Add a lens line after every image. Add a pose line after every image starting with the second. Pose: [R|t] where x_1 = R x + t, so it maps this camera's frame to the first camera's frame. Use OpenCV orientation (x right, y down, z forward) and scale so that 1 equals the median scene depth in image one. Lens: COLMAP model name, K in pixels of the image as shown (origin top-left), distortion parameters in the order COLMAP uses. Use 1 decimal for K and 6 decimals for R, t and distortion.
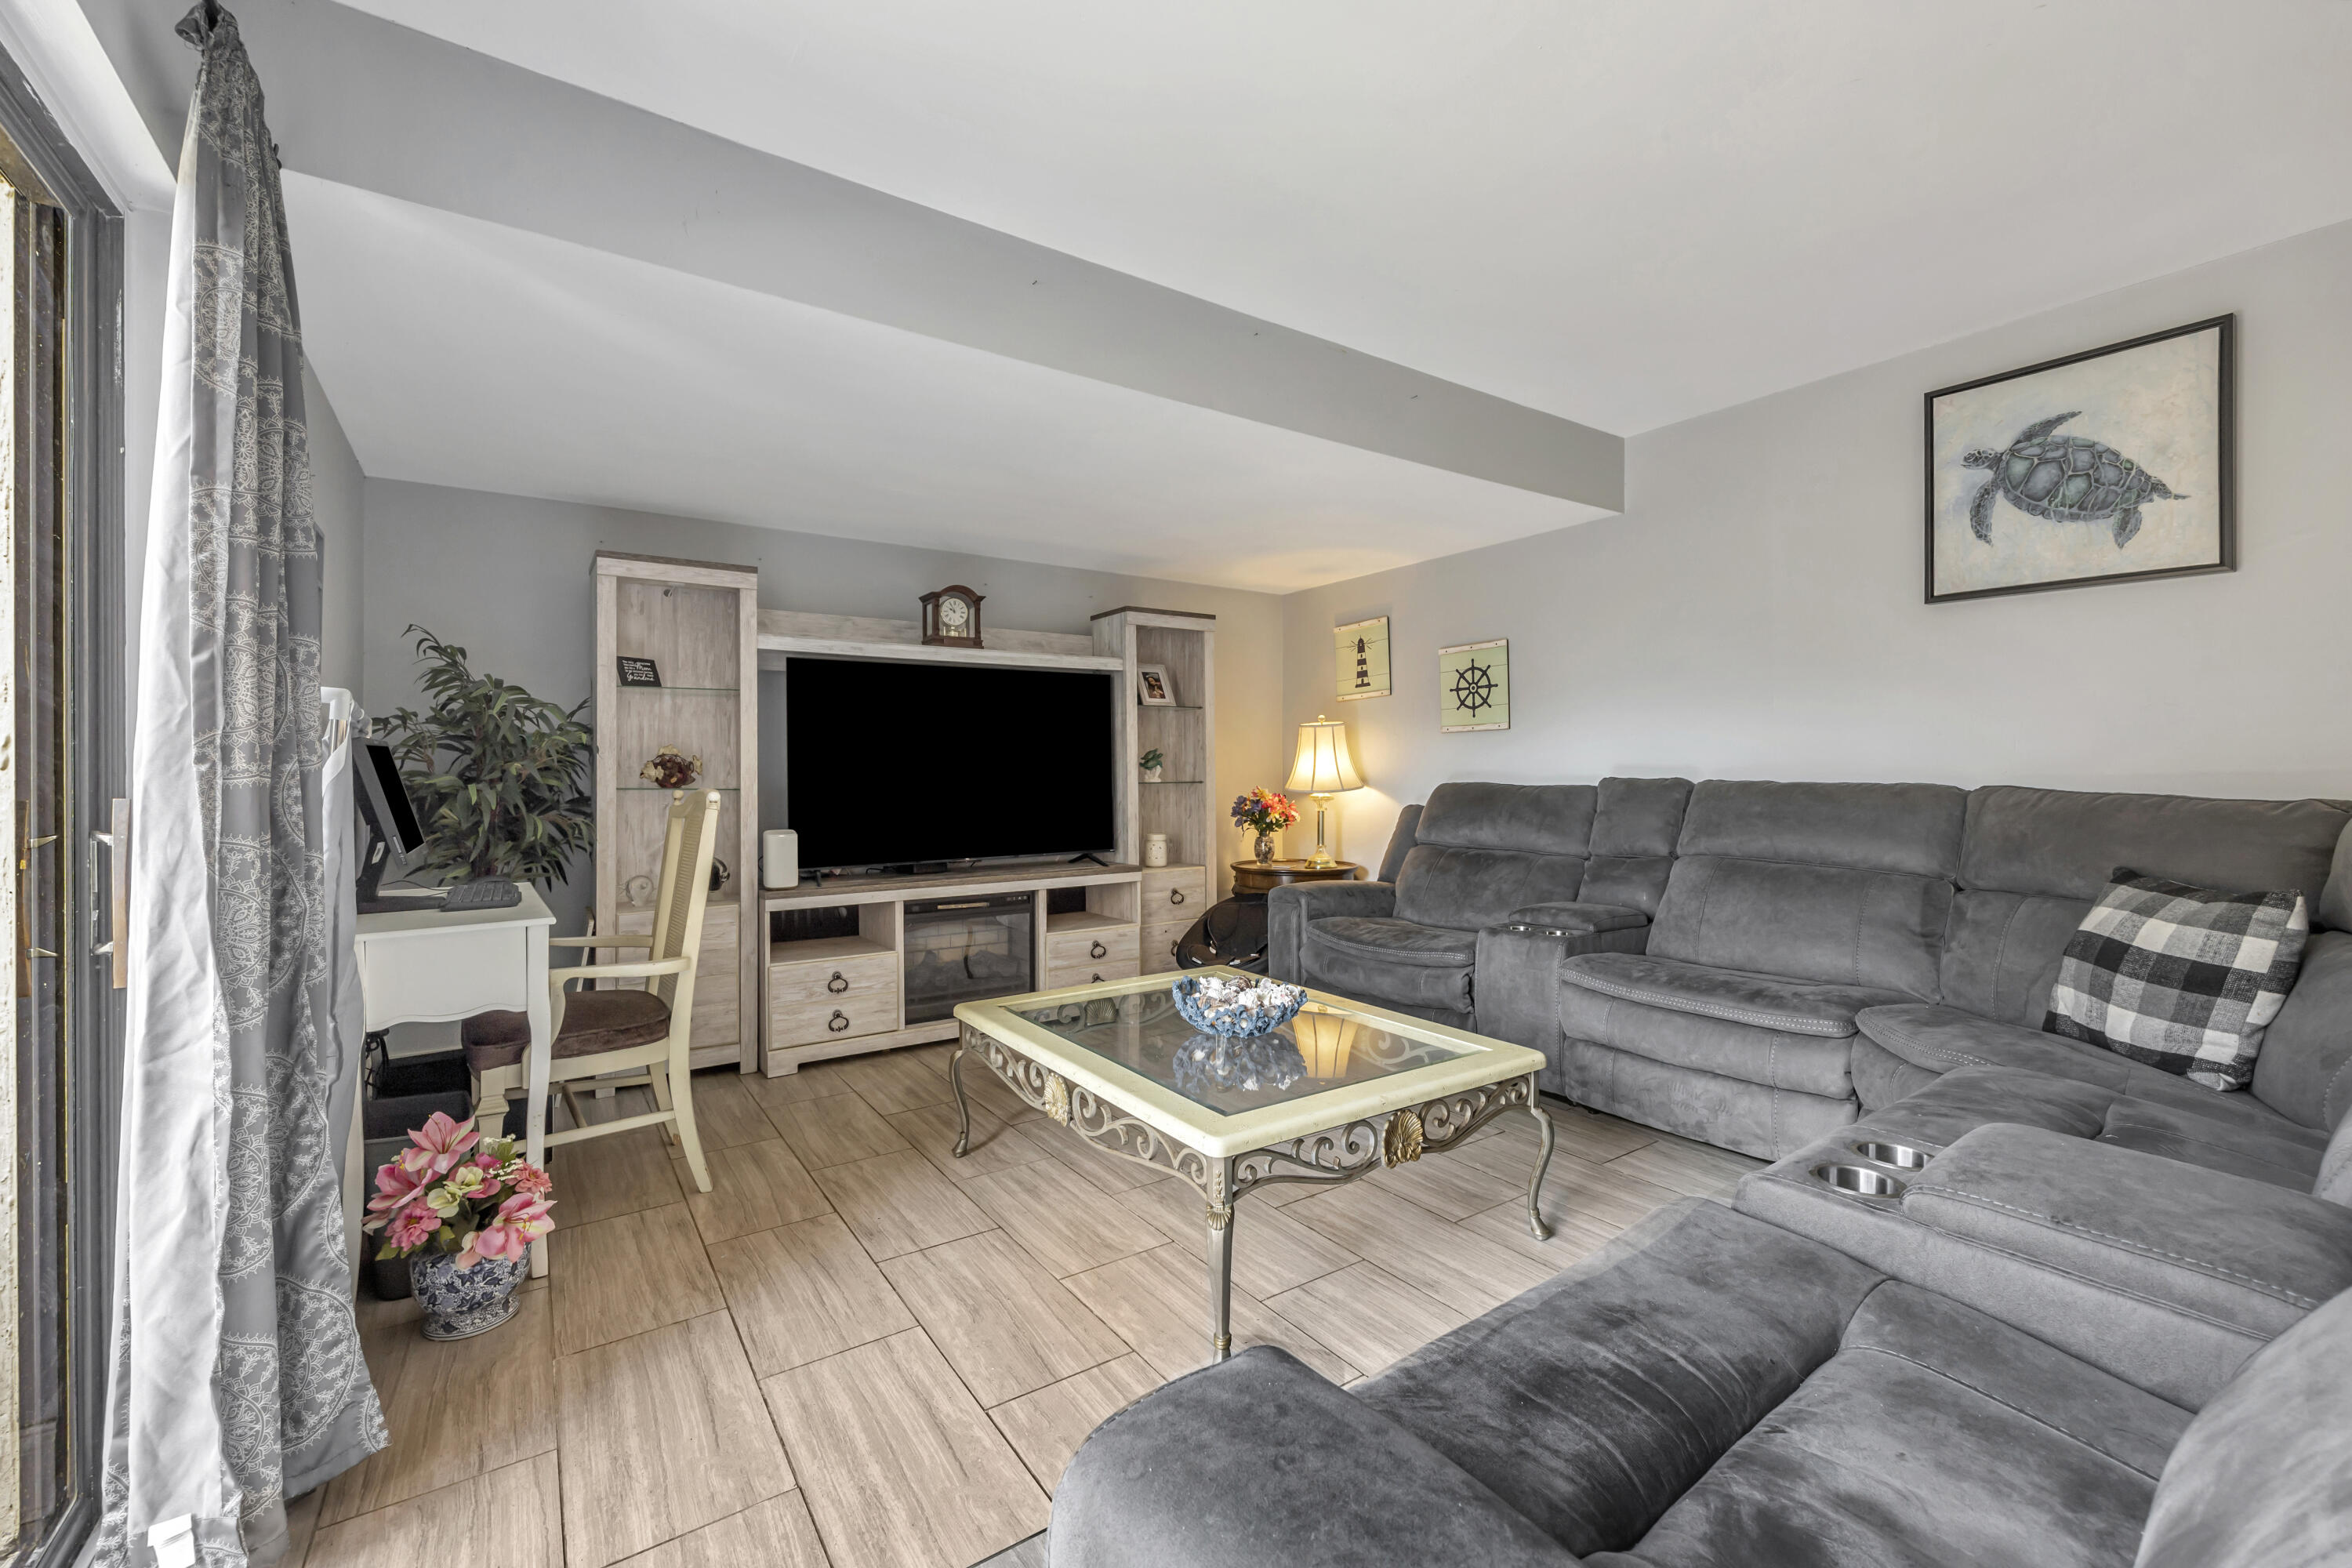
lens RADIAL K [[955.6, 0, 1147.4], [0, 955.6, 768.3], [0, 0, 1]] dist [-0.003599, -0.000070]
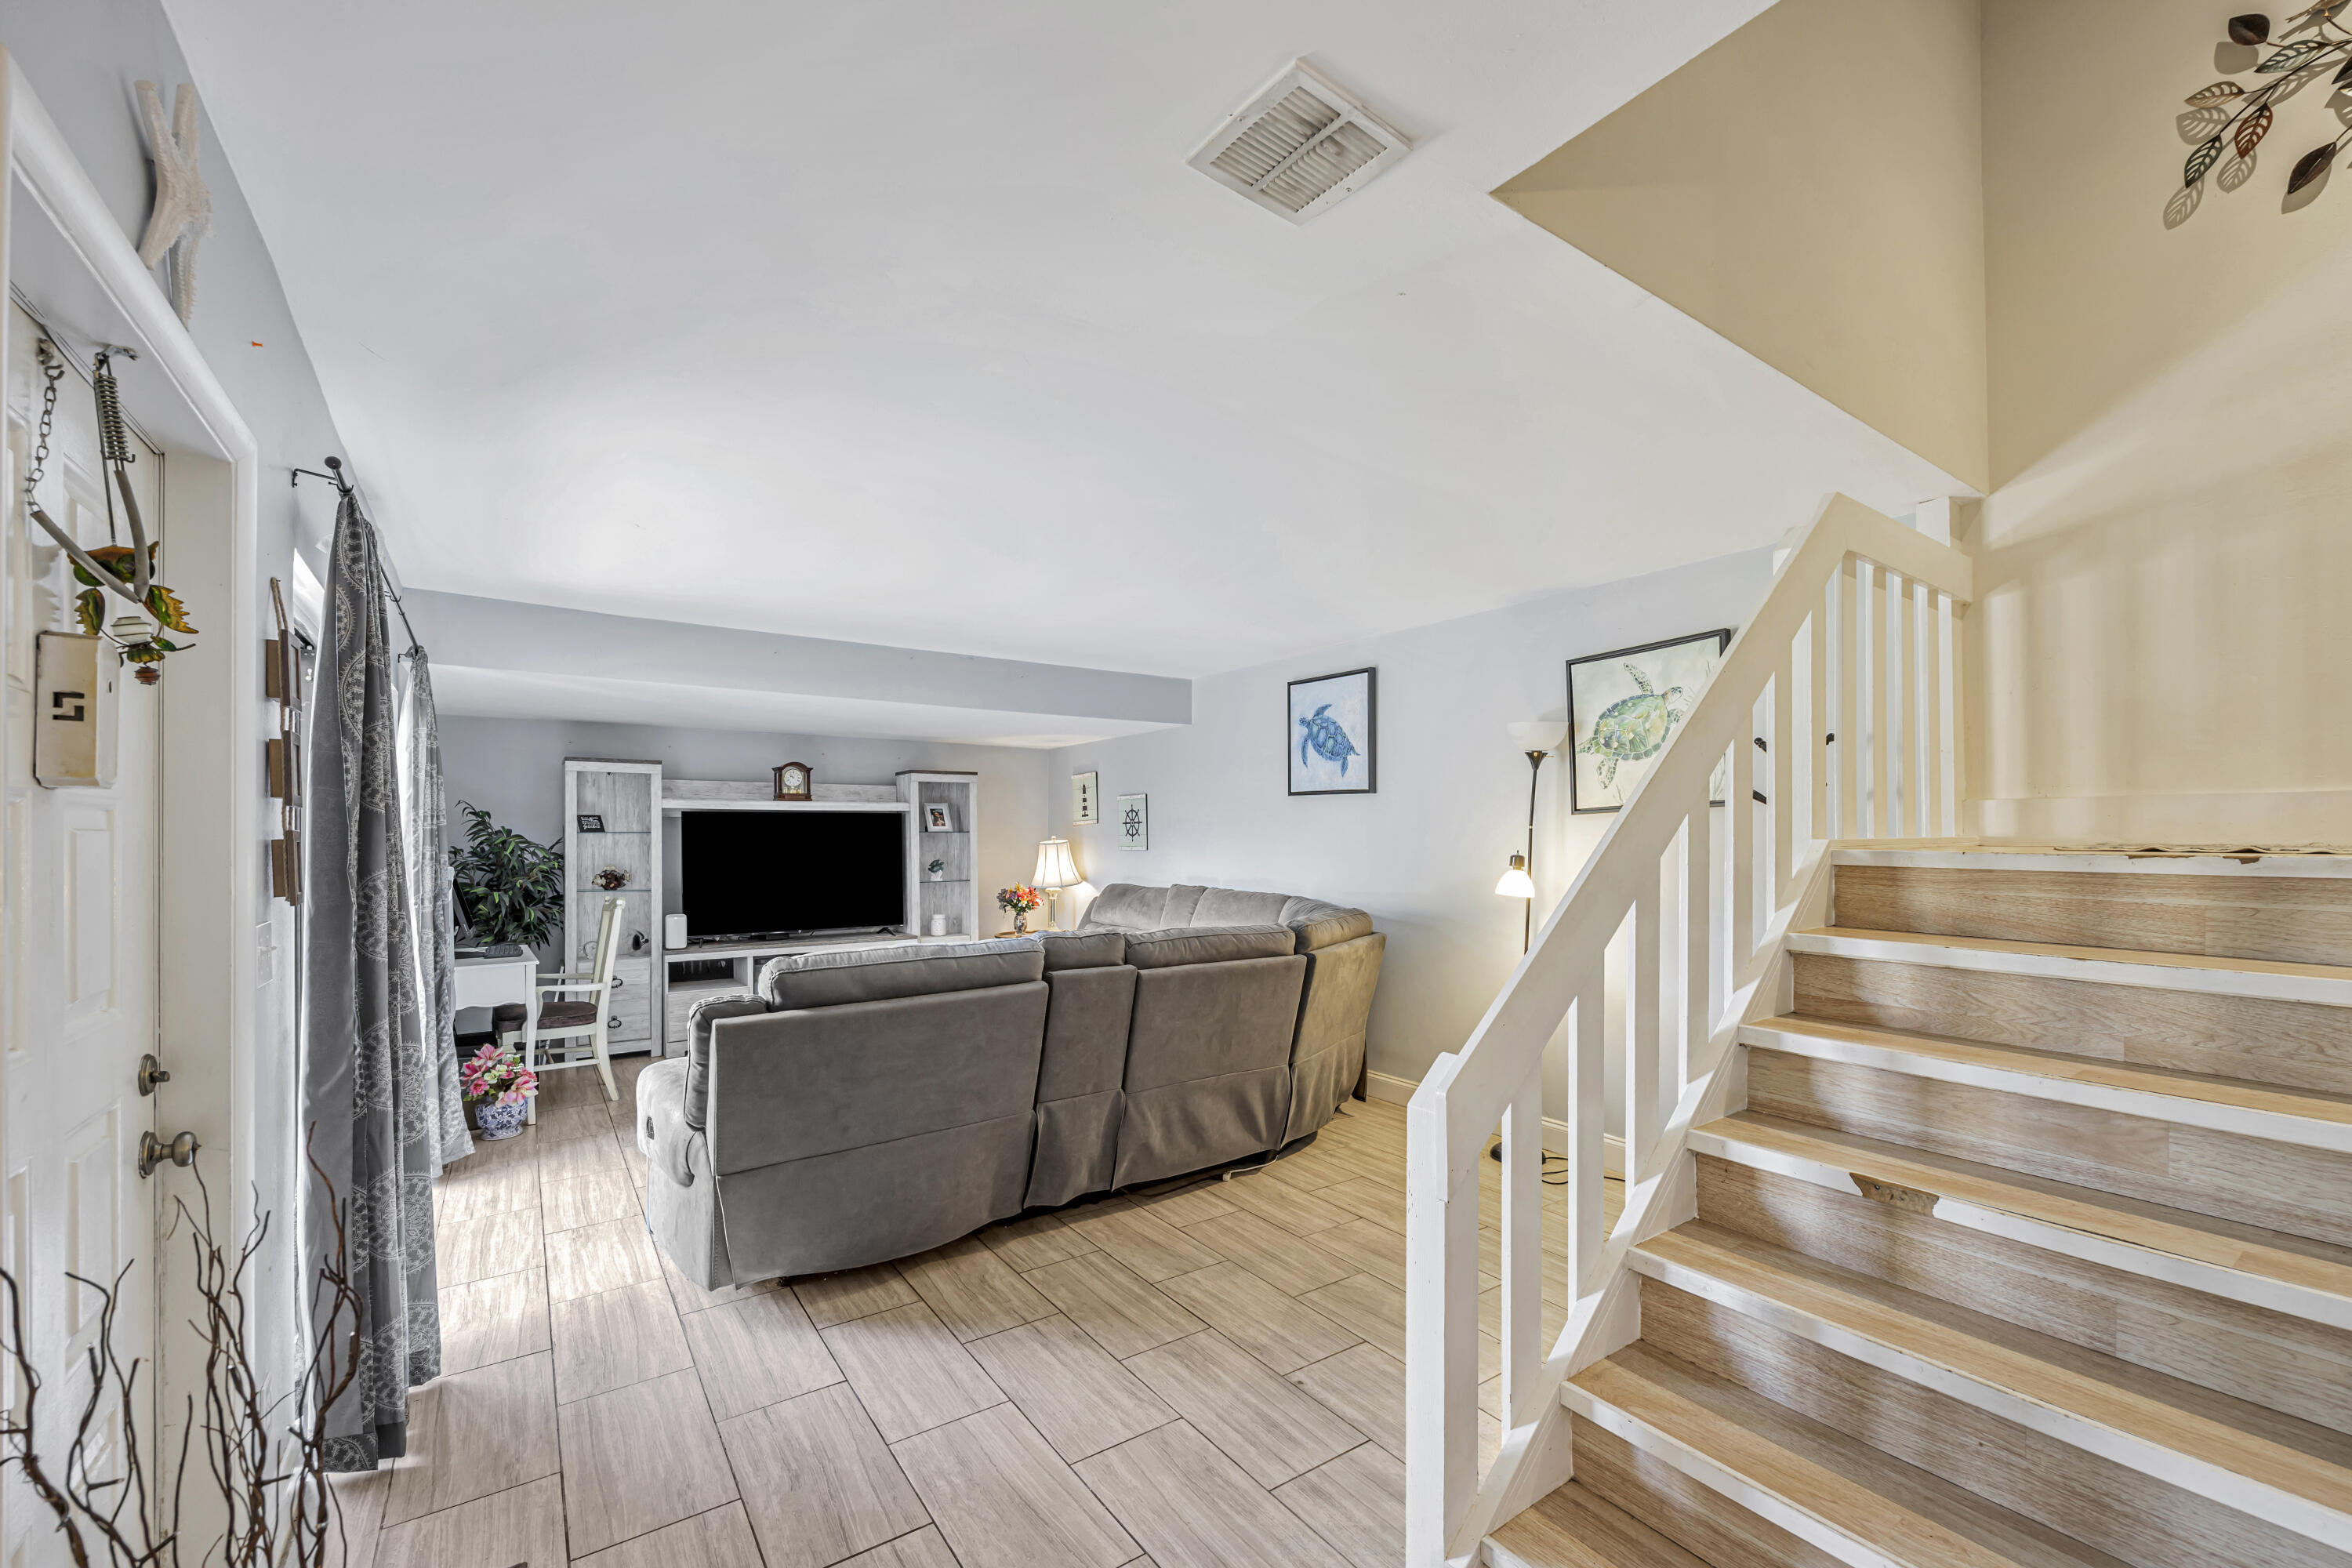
lens RADIAL K [[955.6, 0, 1175.8], [0, 955.6, 835.9], [0, 0, 1]] dist [-0.003599, -0.000070]
pose [[0.999708, 0.003361, 0.023916, 0.558683], [-0.003450, 0.999987, 0.003699, -0.101882], [-0.023903, -0.003781, 0.999707, -0.867612]]
